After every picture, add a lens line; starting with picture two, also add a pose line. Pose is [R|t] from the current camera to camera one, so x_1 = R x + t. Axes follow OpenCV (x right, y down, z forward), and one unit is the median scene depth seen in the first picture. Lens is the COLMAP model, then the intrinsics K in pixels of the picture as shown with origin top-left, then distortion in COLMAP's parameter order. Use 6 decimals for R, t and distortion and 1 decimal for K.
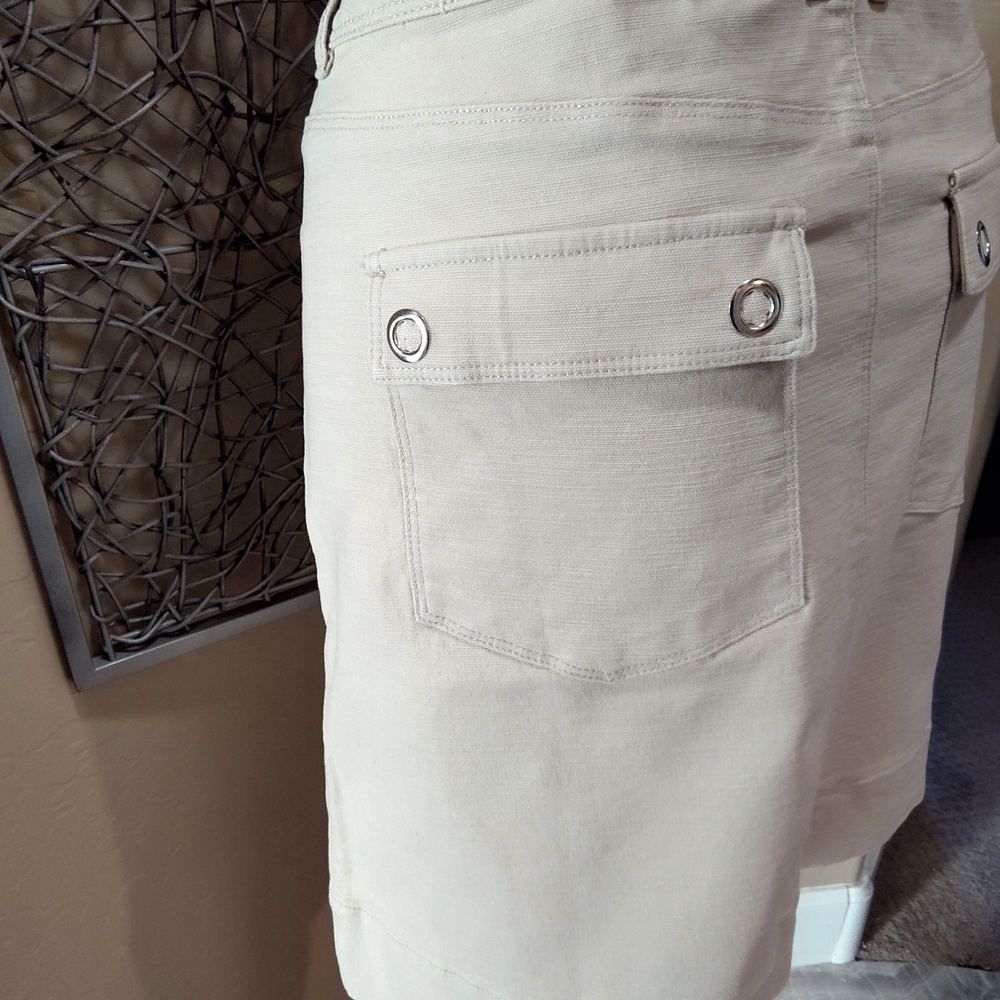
lens RADIAL K [[962.5, 0, 500.0], [0, 962.5, 500.0], [0, 0, 1]] dist [0.078675, -0.155657]
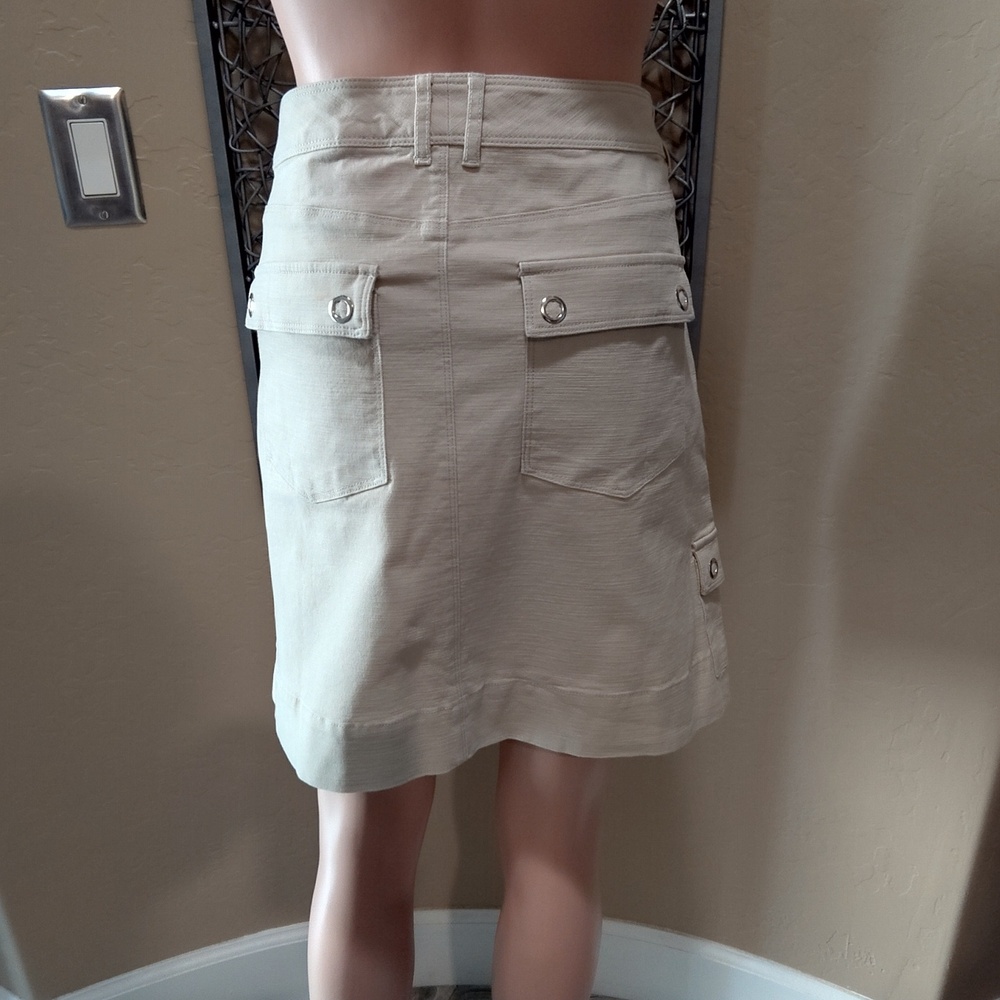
lens RADIAL K [[962.5, 0, 500.0], [0, 962.5, 500.0], [0, 0, 1]] dist [0.078675, -0.155657]
pose [[0.788431, 0.241086, -0.565910, 1.663622], [-0.290143, 0.956977, 0.003455, 0.078749], [0.542396, 0.161471, 0.824460, -0.413862]]
